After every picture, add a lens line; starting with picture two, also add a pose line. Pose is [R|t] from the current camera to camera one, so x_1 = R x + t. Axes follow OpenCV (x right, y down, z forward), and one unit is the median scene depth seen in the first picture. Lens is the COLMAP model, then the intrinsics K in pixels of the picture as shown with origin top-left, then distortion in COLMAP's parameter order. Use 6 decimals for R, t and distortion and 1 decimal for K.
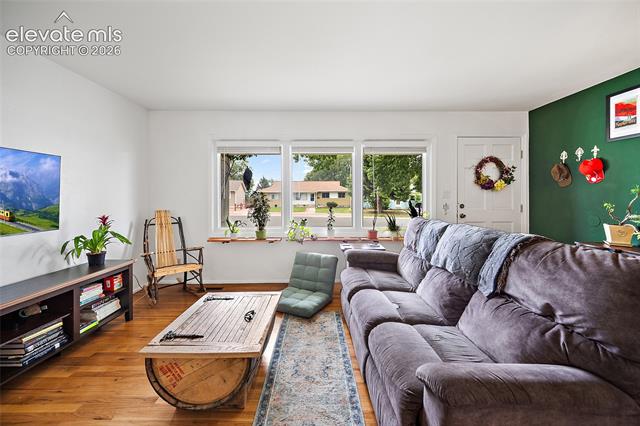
lens RADIAL K [[256.0, 0, 322.2], [0, 256.0, 199.8], [0, 0, 1]] dist [-0.001058, -0.000061]
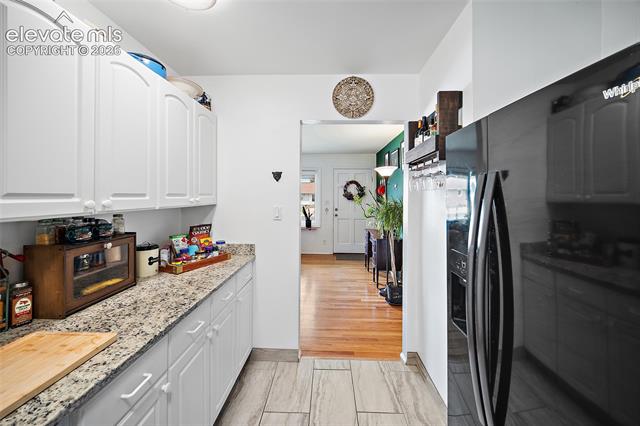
lens RADIAL K [[256.0, 0, 320.2], [0, 256.0, 196.1], [0, 0, 1]] dist [-0.001058, -0.000061]
pose [[0.998604, 0.006493, -0.052427, 0.532886], [-0.007197, 0.999886, -0.013245, -0.041435], [0.052335, 0.013604, 0.998537, -0.697179]]
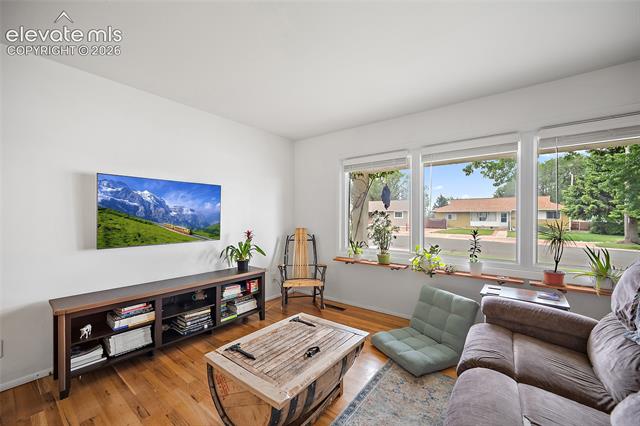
lens RADIAL K [[256.0, 0, 317.9], [0, 256.0, 217.1], [0, 0, 1]] dist [-0.001058, -0.000061]
pose [[0.778356, 0.006513, -0.627789, 0.136047], [-0.012673, 0.999905, -0.005339, -0.001309], [0.627695, 0.012111, 0.778365, 0.158723]]
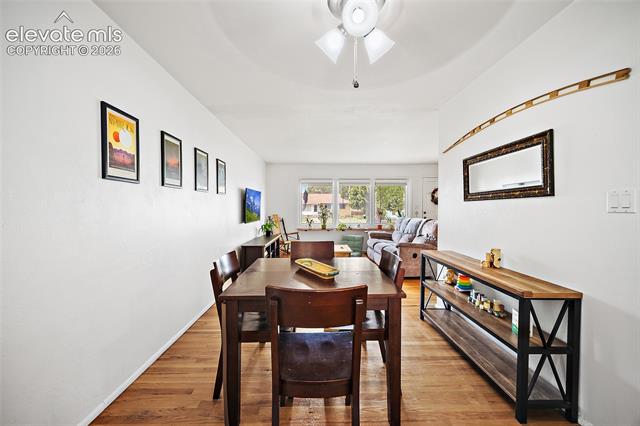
lens RADIAL K [[256.0, 0, 321.1], [0, 256.0, 206.4], [0, 0, 1]] dist [-0.001058, -0.000061]
pose [[0.999966, 0.002818, 0.007715, -0.268414], [-0.002678, 0.999832, -0.018150, 0.013457], [-0.007765, 0.018128, 0.999806, -0.968059]]
